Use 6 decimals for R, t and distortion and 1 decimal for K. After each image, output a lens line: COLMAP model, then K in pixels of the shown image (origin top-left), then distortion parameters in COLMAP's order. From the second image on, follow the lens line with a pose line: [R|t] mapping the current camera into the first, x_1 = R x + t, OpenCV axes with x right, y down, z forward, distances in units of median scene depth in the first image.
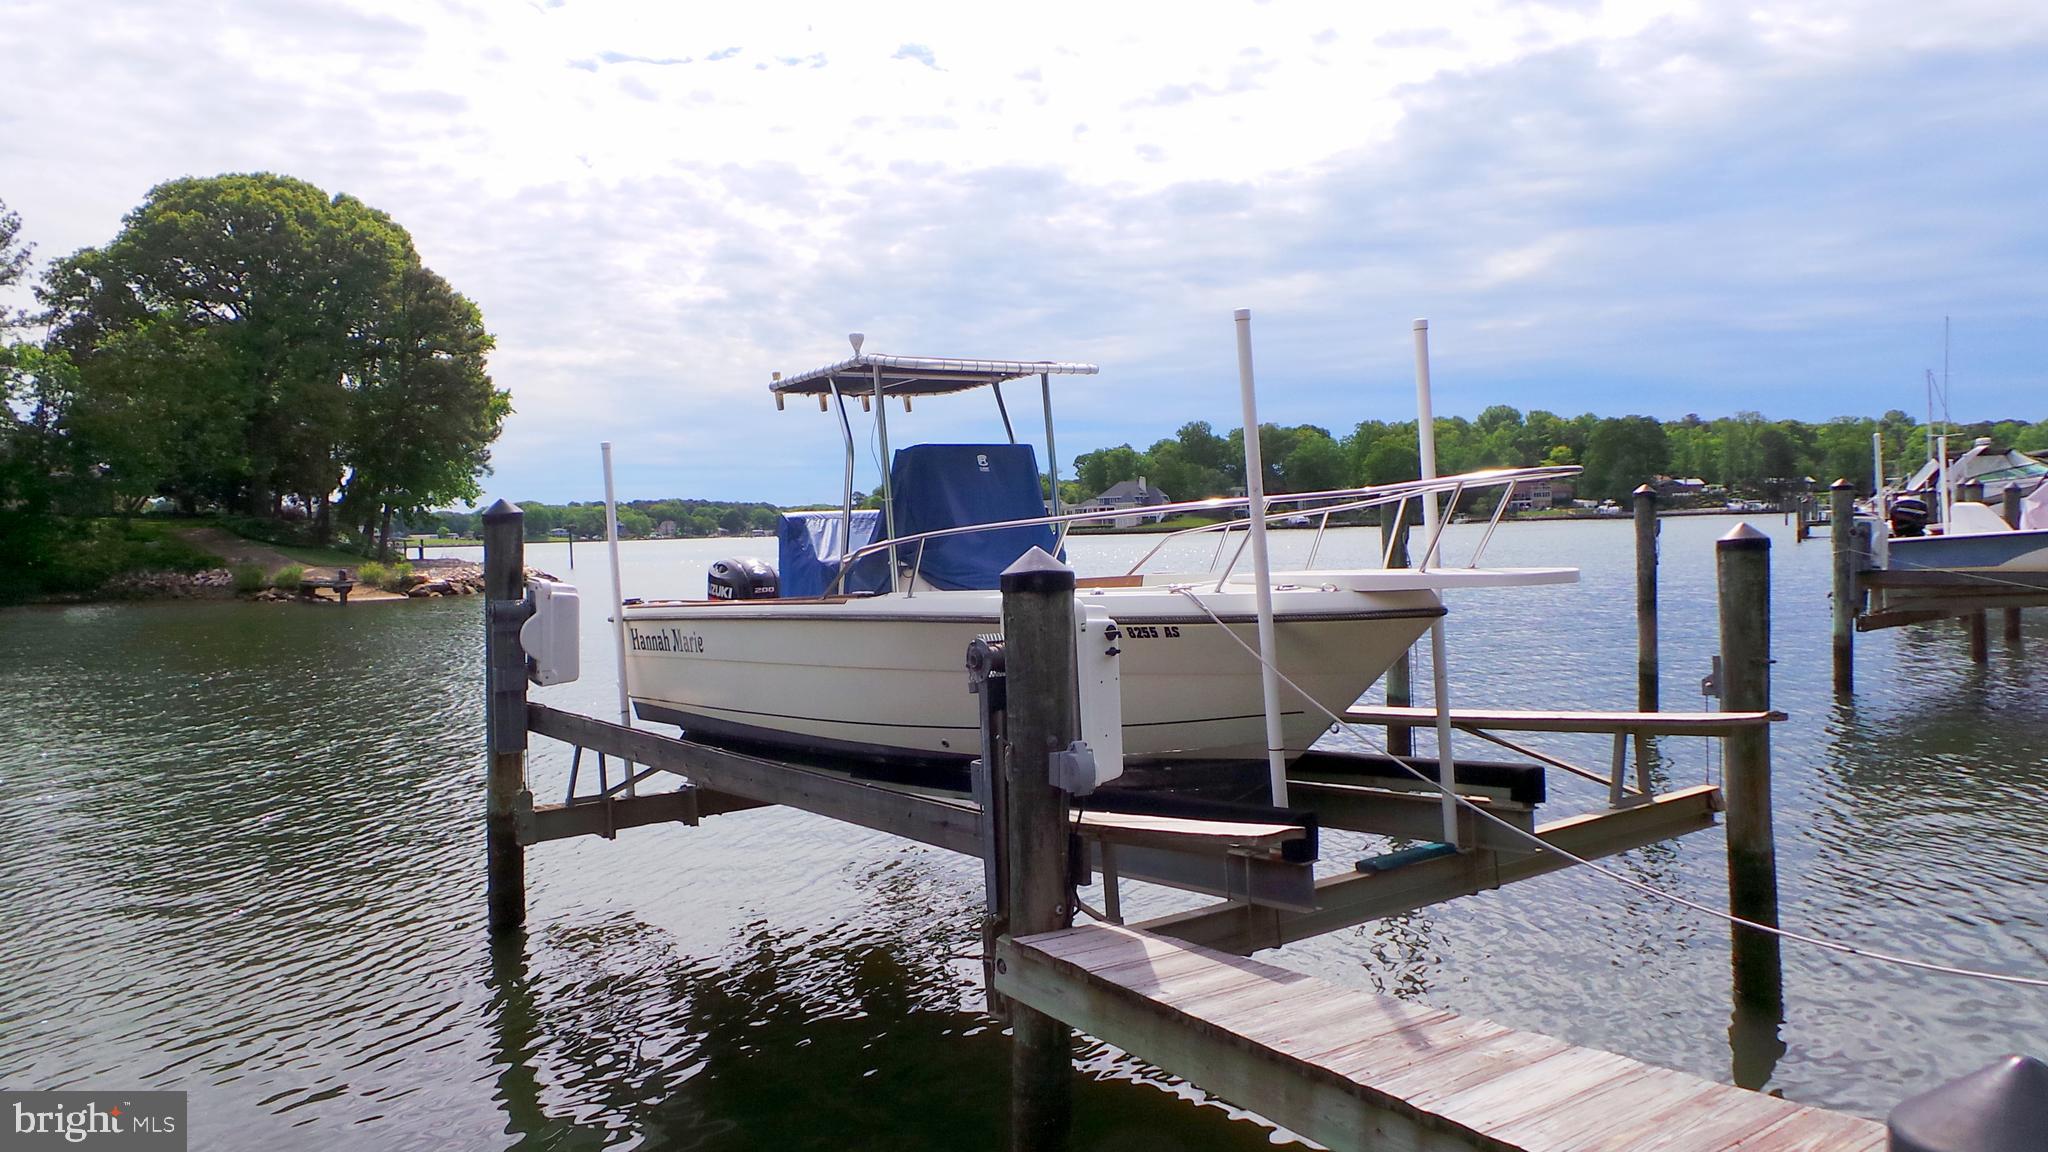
lens RADIAL K [[1372.6, 0, 1021.9], [0, 1372.6, 587.2], [0, 0, 1]] dist [-0.025931, 0.000605]
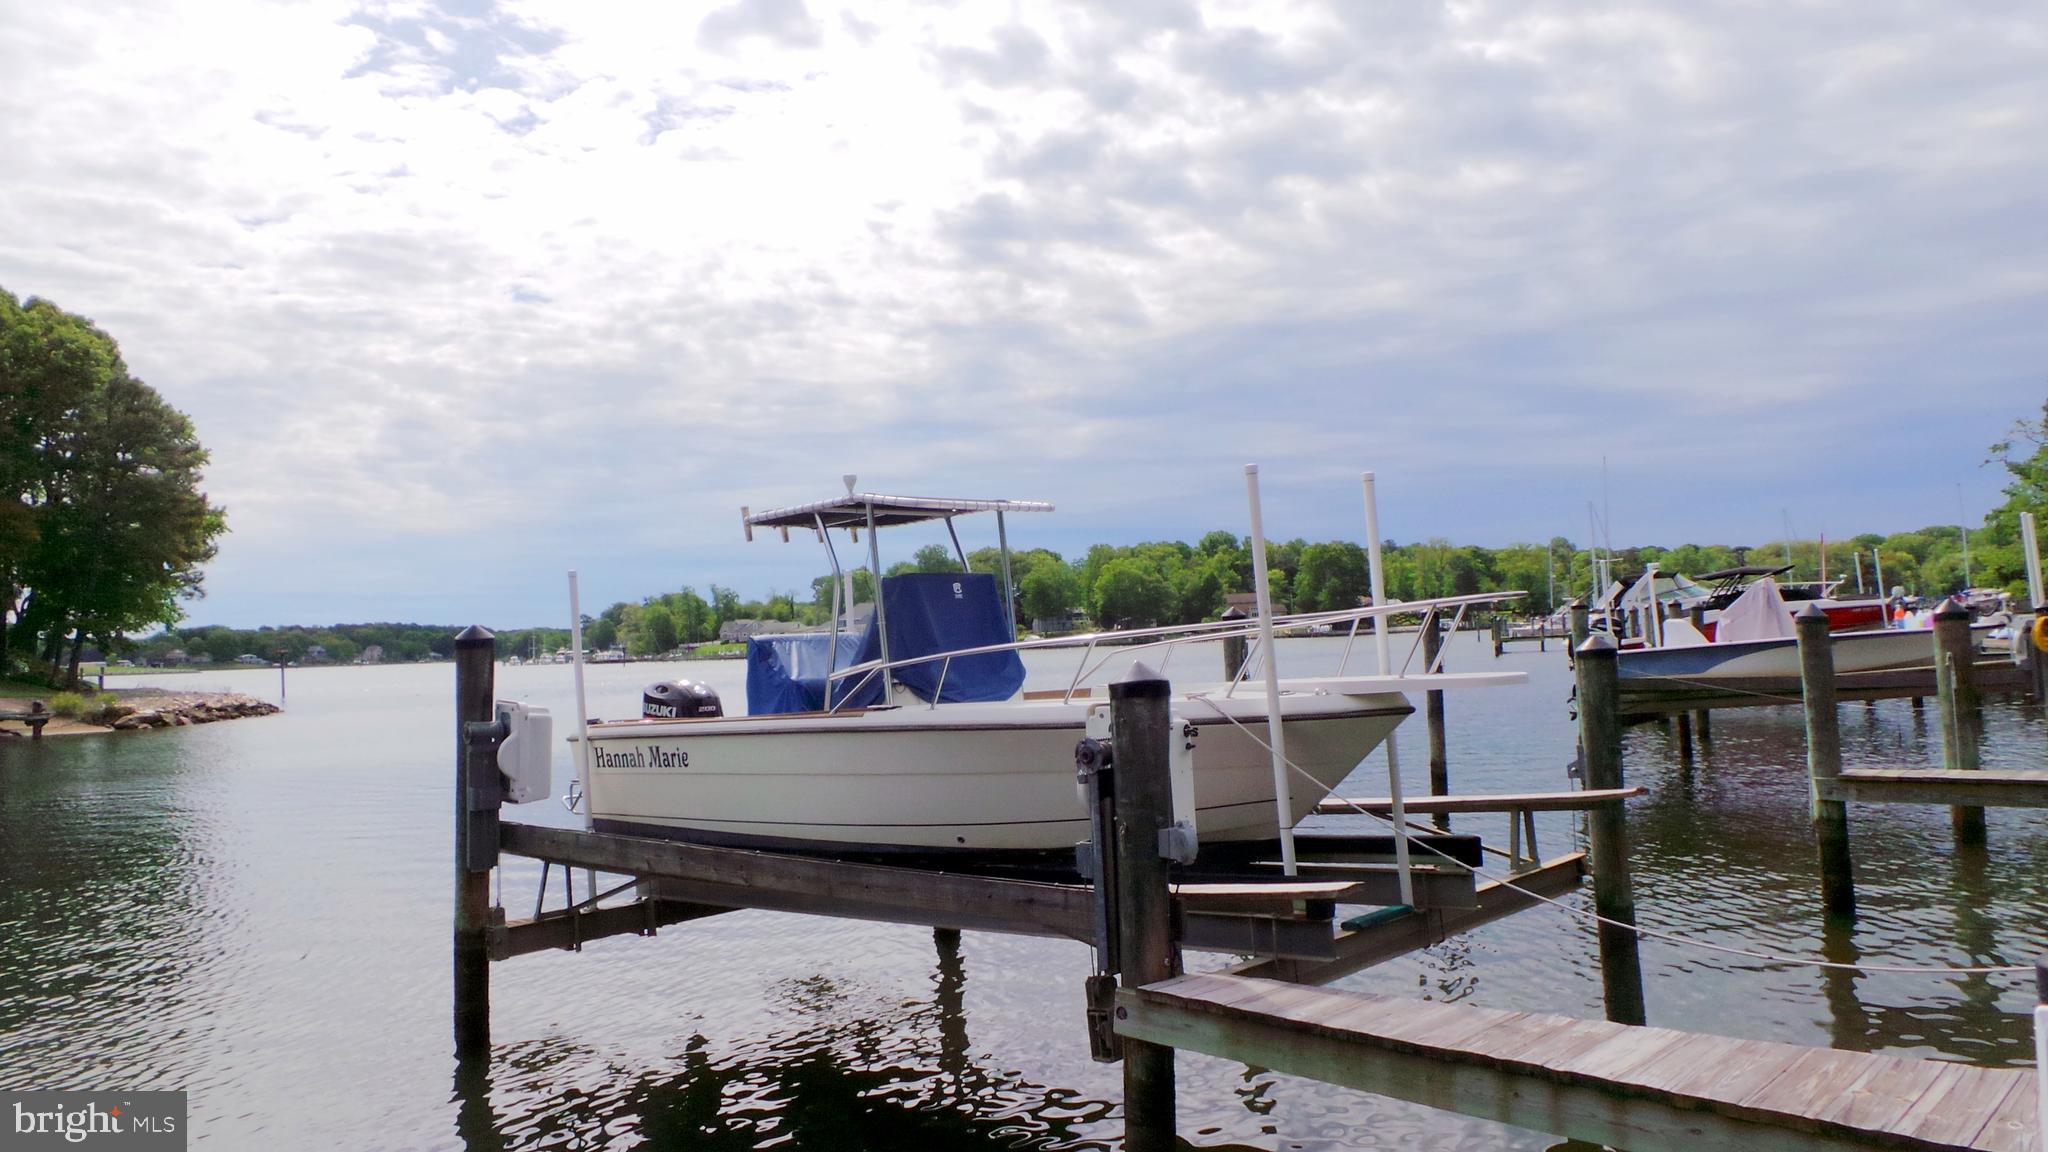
lens RADIAL K [[1355.0, 0, 1024.0], [0, 1355.0, 576.0], [0, 0, 1]] dist [0.006139, -0.059621]
pose [[0.981594, 0.001472, 0.190974, -0.167124], [0.017046, 0.995304, -0.095287, 0.004597], [-0.190217, 0.096788, 0.976959, -0.088730]]
